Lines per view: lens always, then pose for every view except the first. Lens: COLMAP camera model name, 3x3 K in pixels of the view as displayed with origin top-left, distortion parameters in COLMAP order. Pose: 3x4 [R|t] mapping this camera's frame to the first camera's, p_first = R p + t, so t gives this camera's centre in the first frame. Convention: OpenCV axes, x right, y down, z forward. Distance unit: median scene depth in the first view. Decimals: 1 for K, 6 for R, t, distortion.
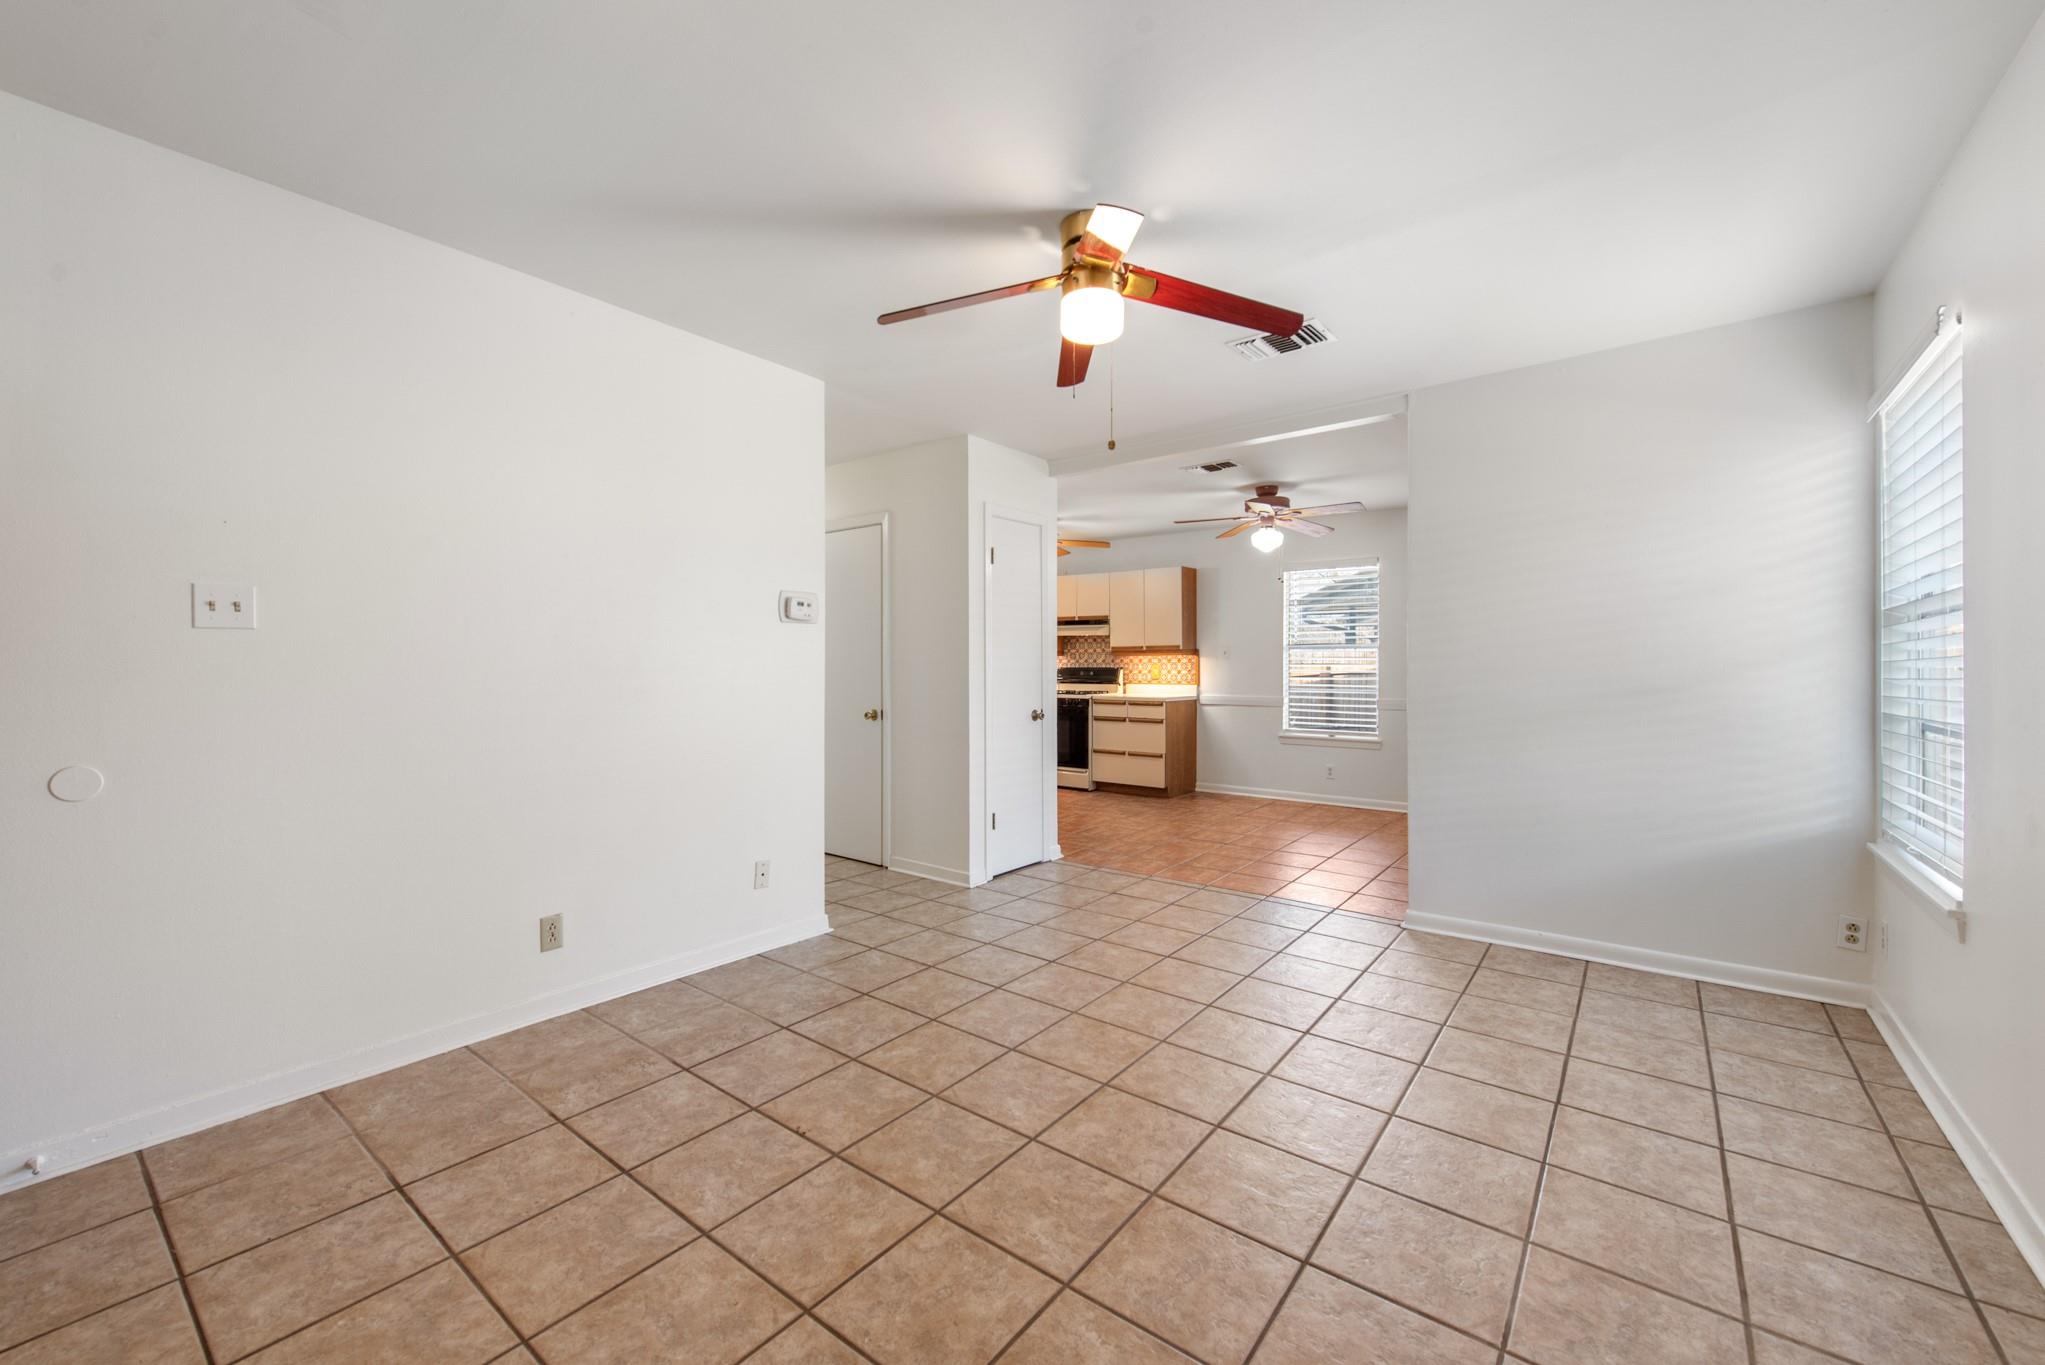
lens RADIAL K [[816.5, 0, 1022.2], [0, 816.5, 678.8], [0, 0, 1]] dist [0.000364, -0.000067]
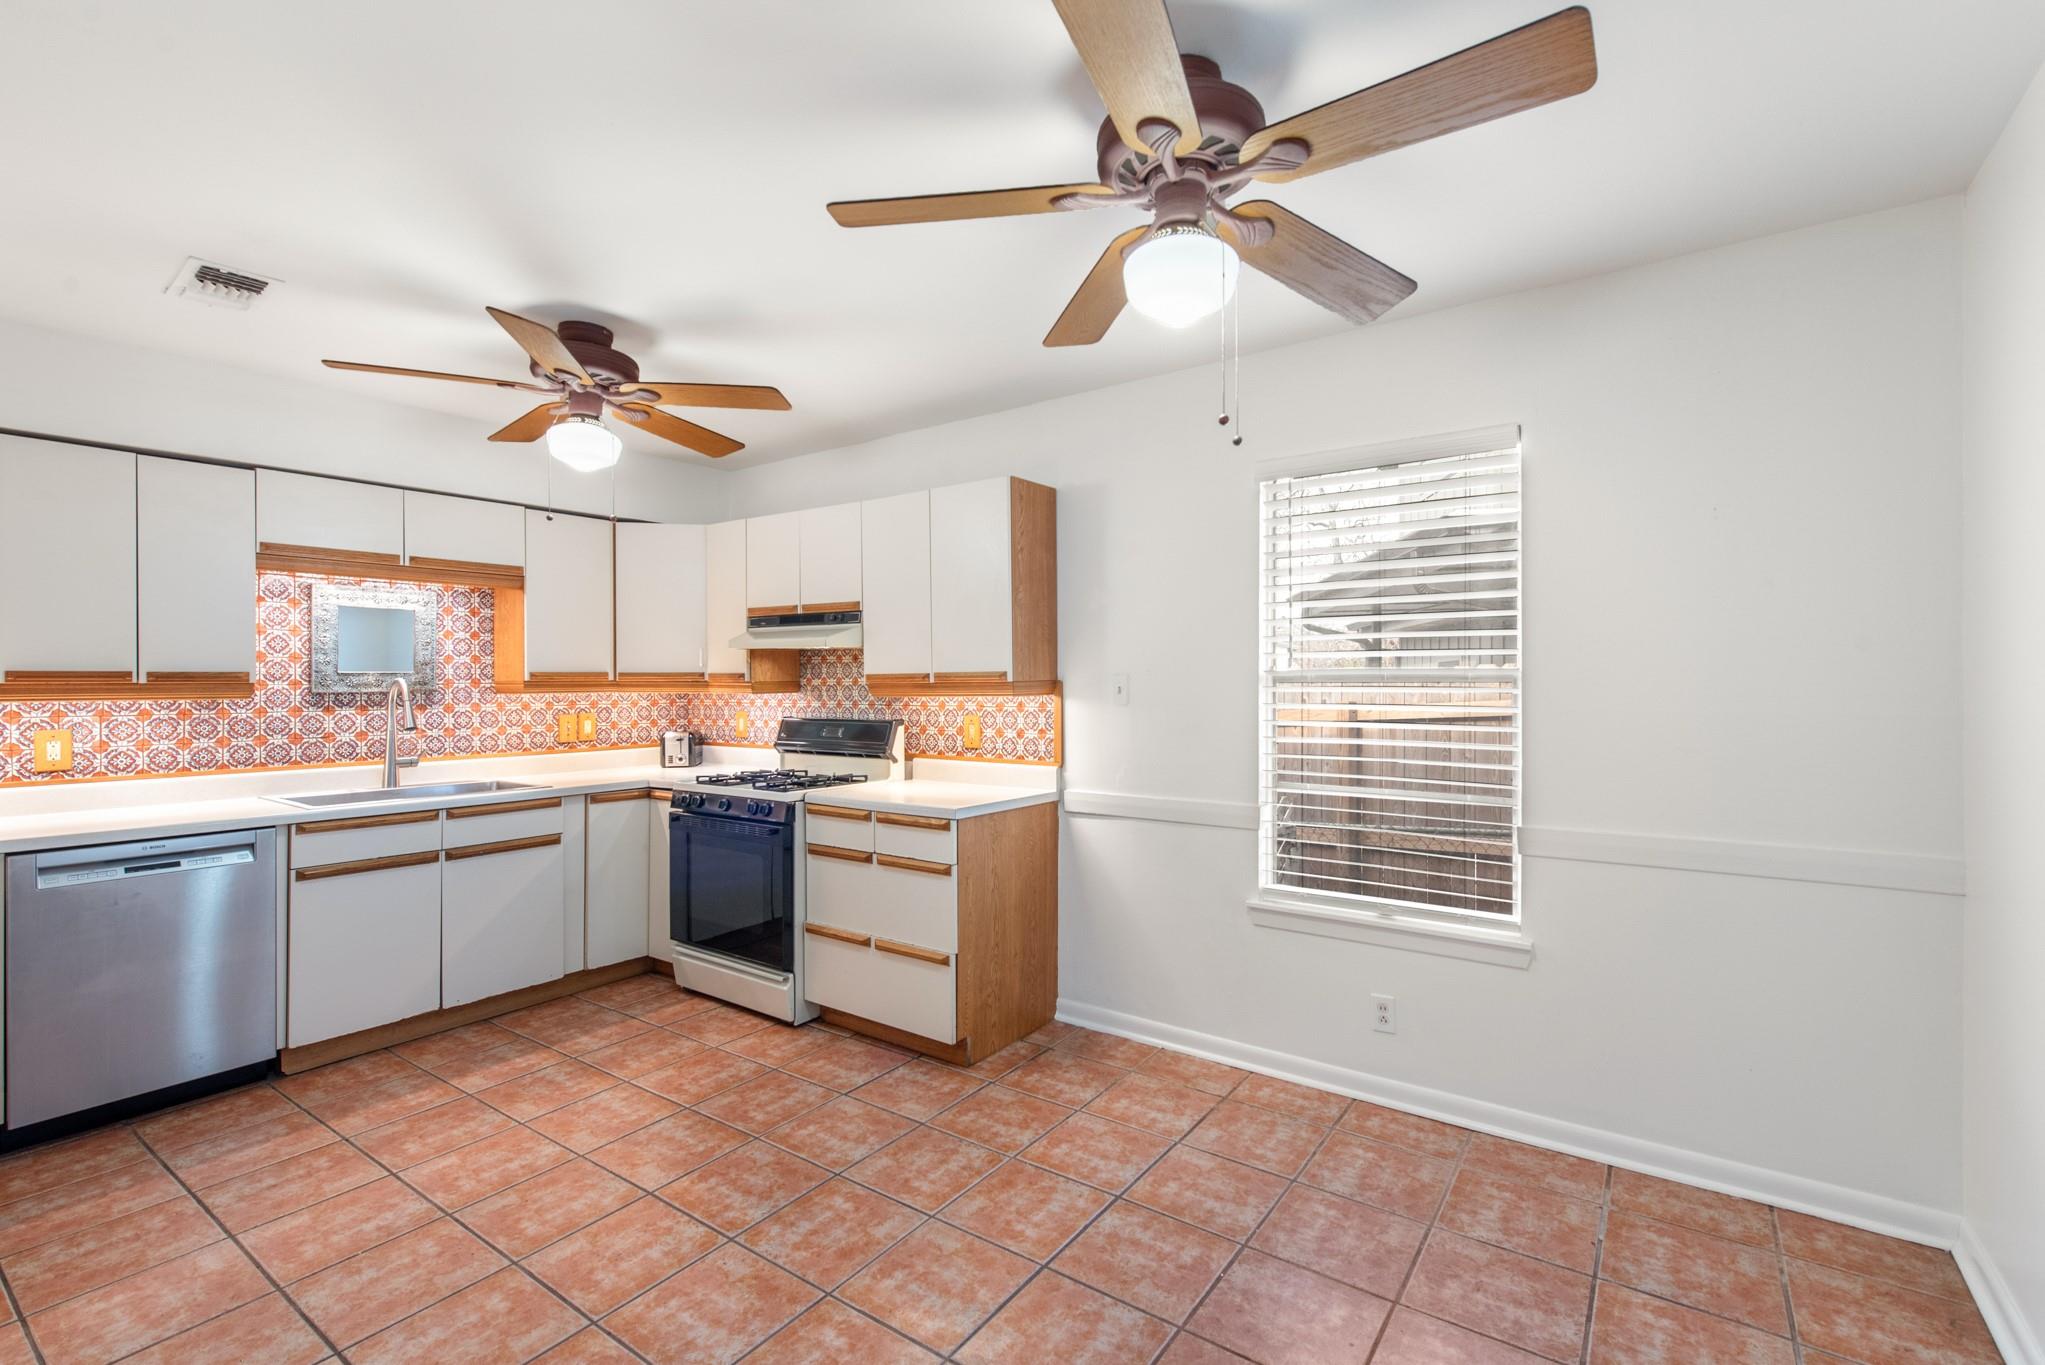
lens RADIAL K [[915.1, 0, 1026.7], [0, 915.1, 679.1], [0, 0, 1]] dist [-0.000096, 0.000007]
pose [[0.999251, -0.004465, 0.038441, 0.188689], [0.005333, 0.999733, -0.022505, -0.027482], [-0.038330, 0.022693, 0.999007, 0.556187]]
